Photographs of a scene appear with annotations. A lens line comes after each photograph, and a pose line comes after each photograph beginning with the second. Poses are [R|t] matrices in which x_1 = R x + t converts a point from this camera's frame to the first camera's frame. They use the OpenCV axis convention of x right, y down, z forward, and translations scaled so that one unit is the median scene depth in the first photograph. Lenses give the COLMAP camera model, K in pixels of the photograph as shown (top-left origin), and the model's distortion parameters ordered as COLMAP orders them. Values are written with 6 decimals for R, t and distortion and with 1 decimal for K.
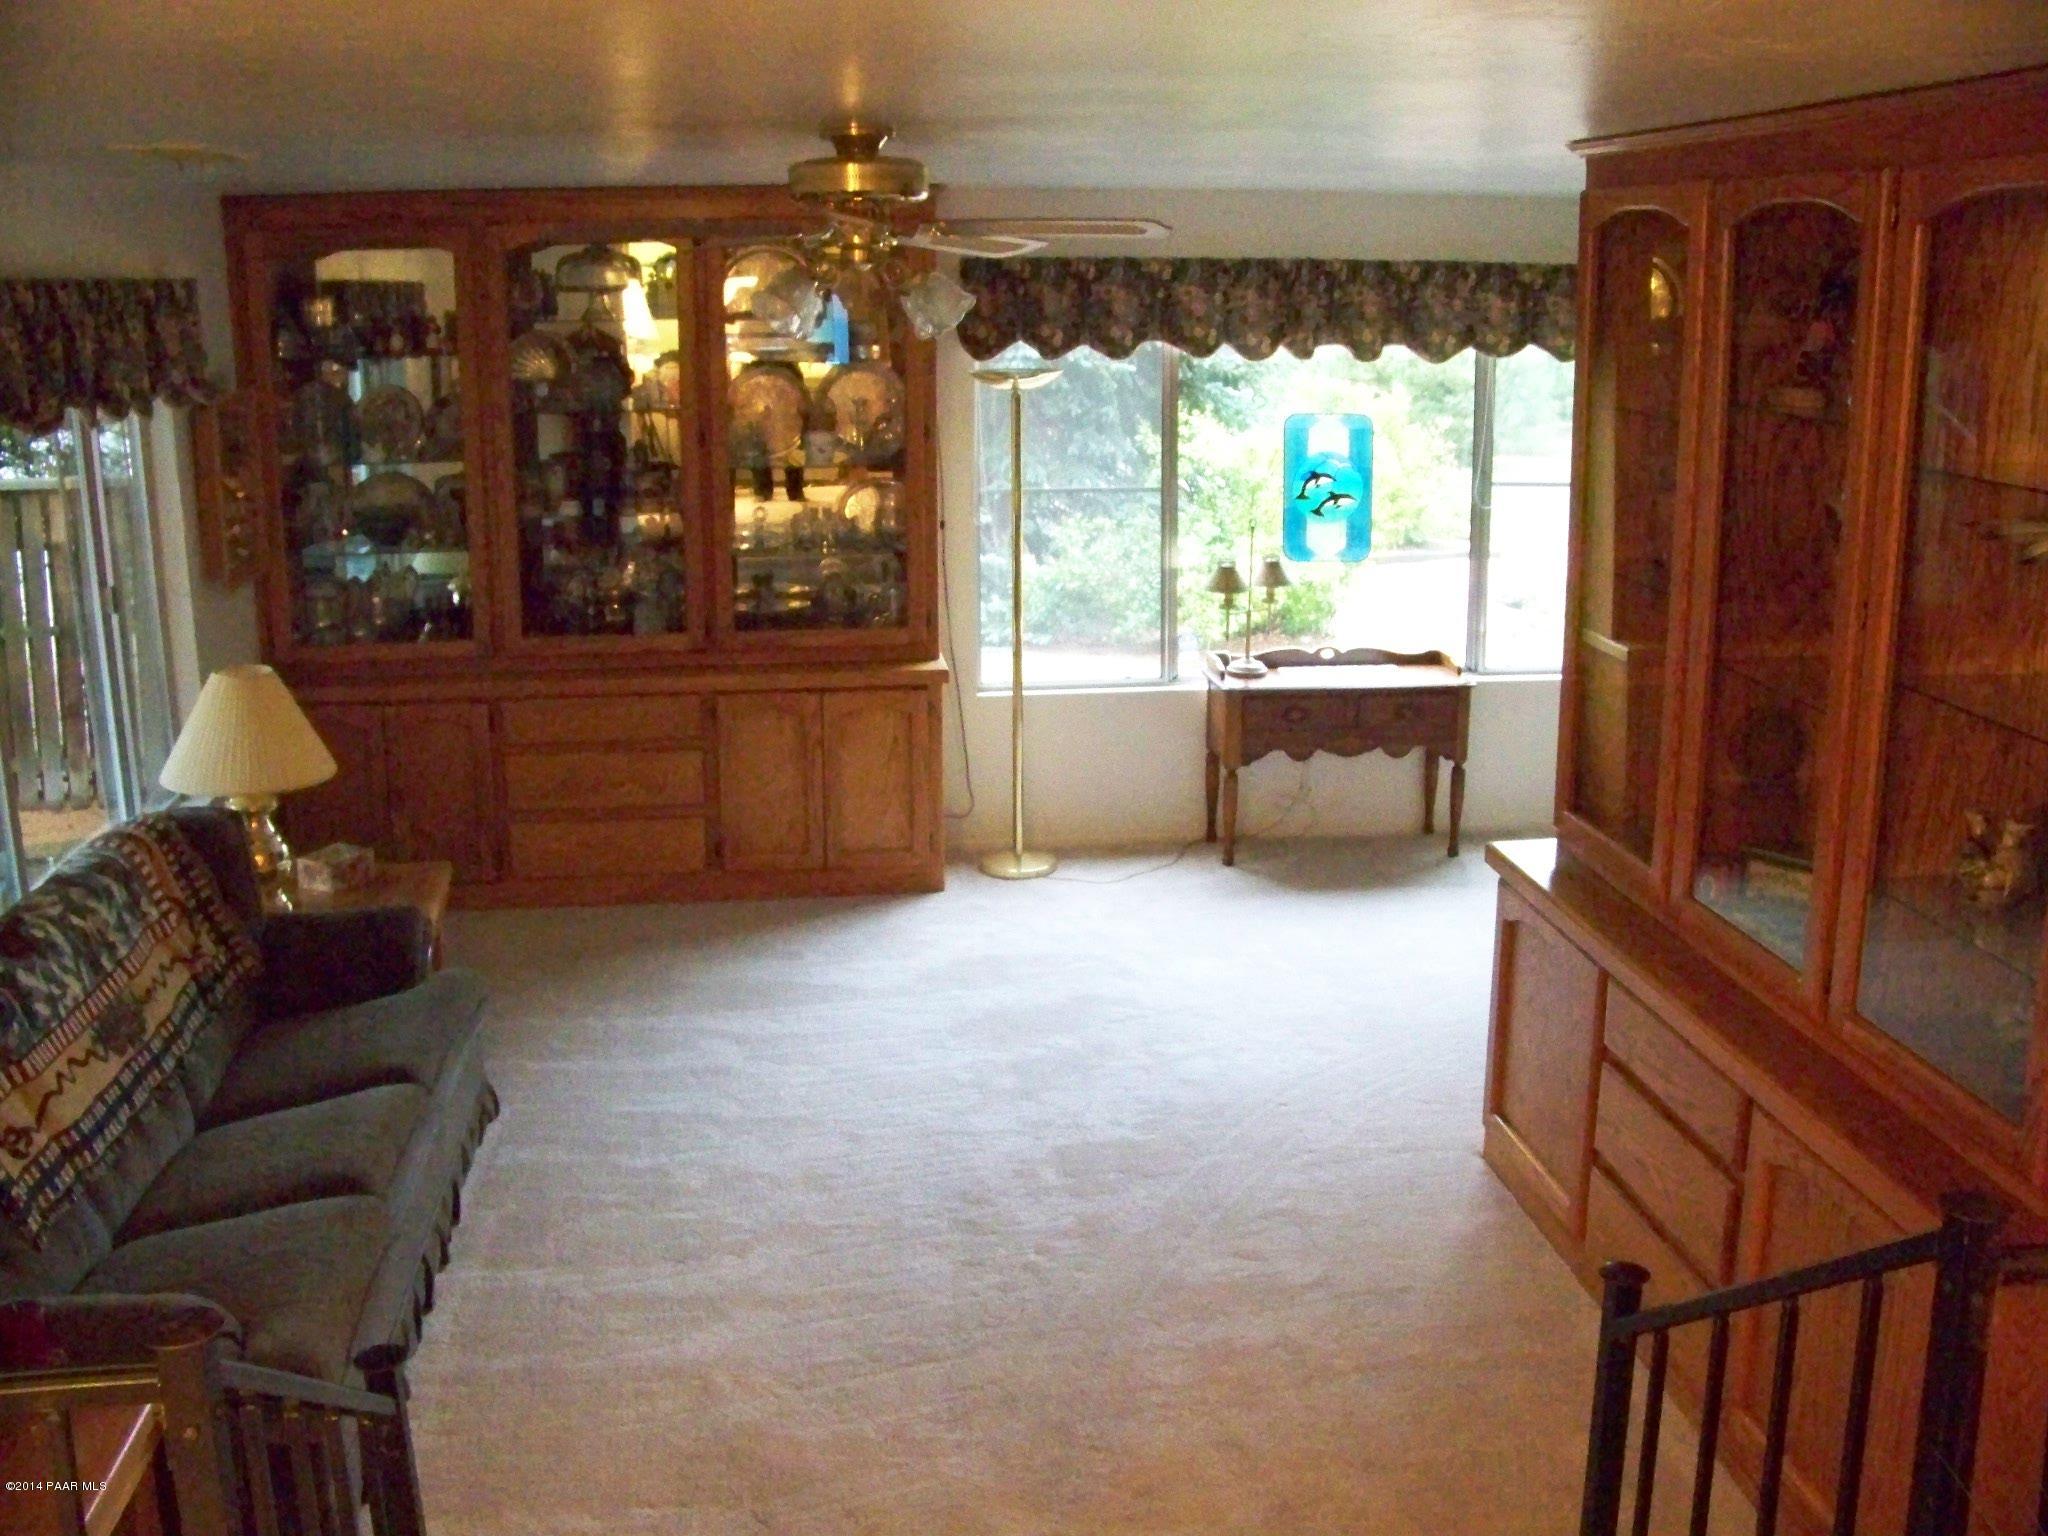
lens RADIAL K [[1996.5, 0, 1024.0], [0, 1996.5, 768.0], [0, 0, 1]] dist [-0.234623, 0.251670]
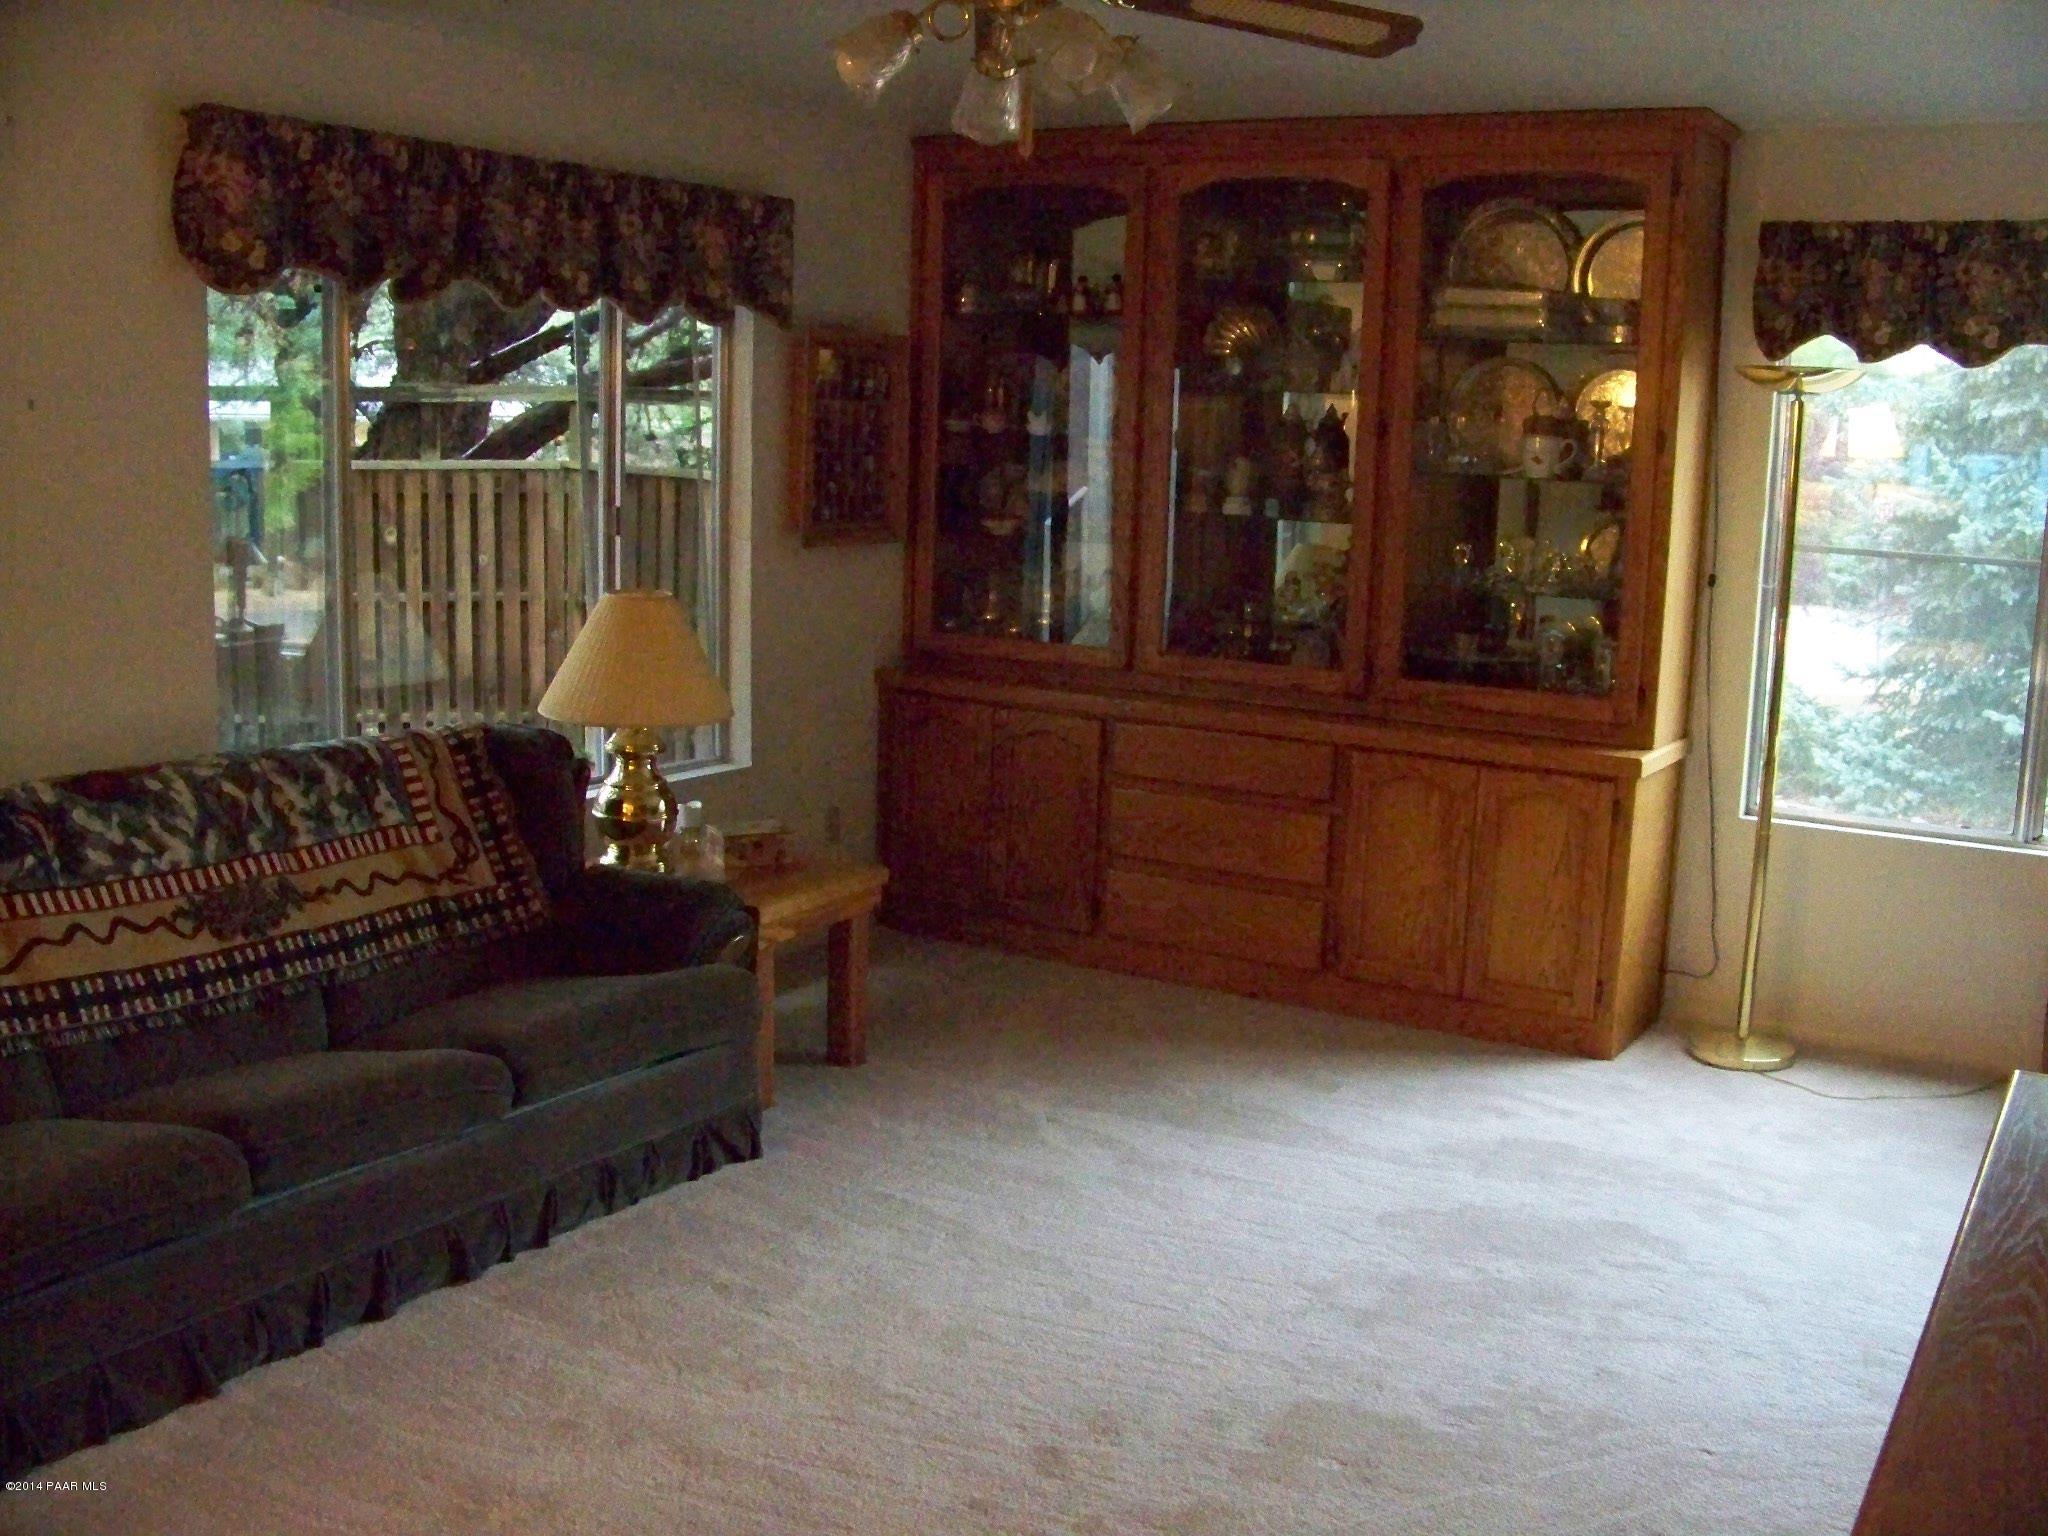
lens RADIAL K [[1996.5, 0, 1024.0], [0, 1996.5, 768.0], [0, 0, 1]] dist [-0.234623, 0.251670]
pose [[0.787393, 0.133123, -0.601906, 0.218319], [-0.185055, 0.982415, -0.024802, 0.013810], [0.588020, 0.130914, 0.798182, 0.290900]]
